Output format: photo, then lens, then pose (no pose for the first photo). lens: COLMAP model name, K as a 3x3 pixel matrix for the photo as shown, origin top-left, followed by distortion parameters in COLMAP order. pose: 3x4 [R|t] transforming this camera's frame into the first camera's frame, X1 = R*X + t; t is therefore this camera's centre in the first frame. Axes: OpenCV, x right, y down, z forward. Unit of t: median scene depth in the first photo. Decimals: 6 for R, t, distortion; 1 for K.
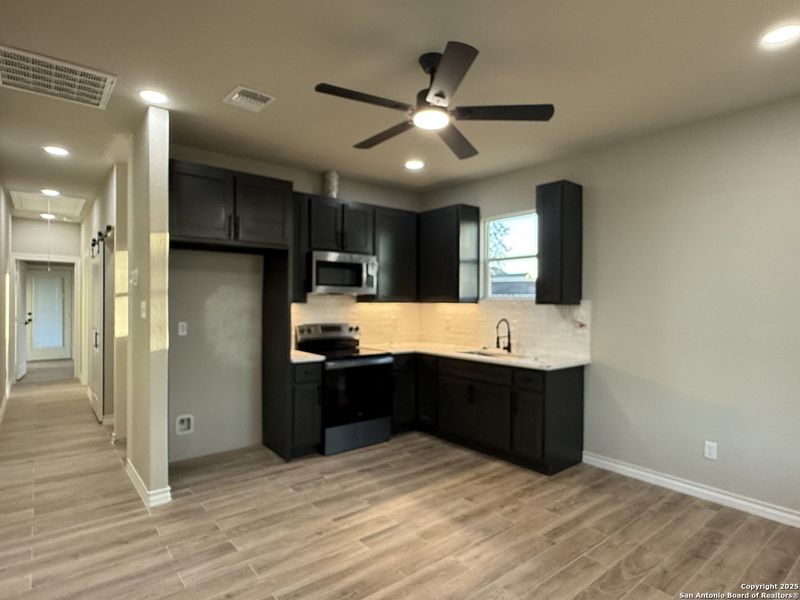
lens RADIAL K [[448.2, 0, 400.0], [0, 448.2, 300.0], [0, 0, 1]] dist [0.000706, 0.001180]
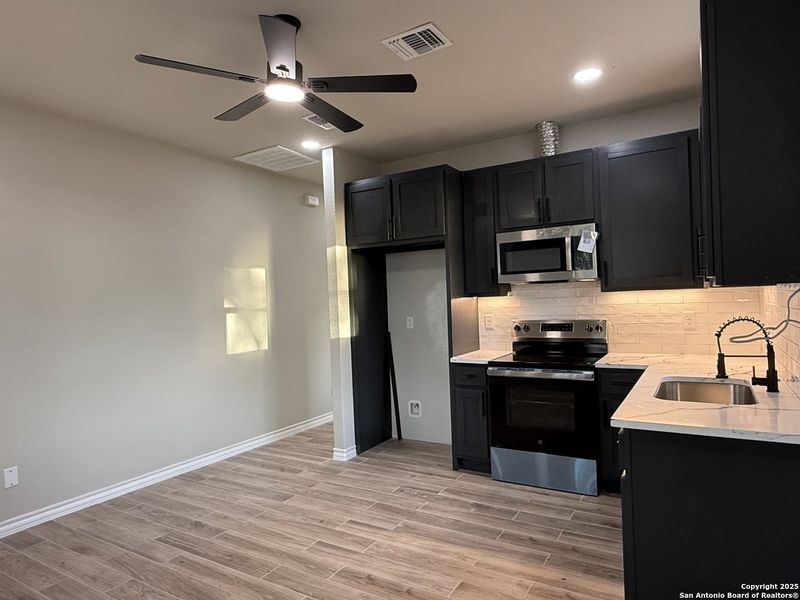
lens RADIAL K [[508.1, 0, 400.0], [0, 508.1, 300.0], [0, 0, 1]] dist [-0.002769, 0.000007]
pose [[0.326639, -0.019446, -0.944949, 0.766841], [0.041111, 0.999134, -0.006350, 0.016564], [0.944255, -0.036774, 0.327156, 0.614968]]
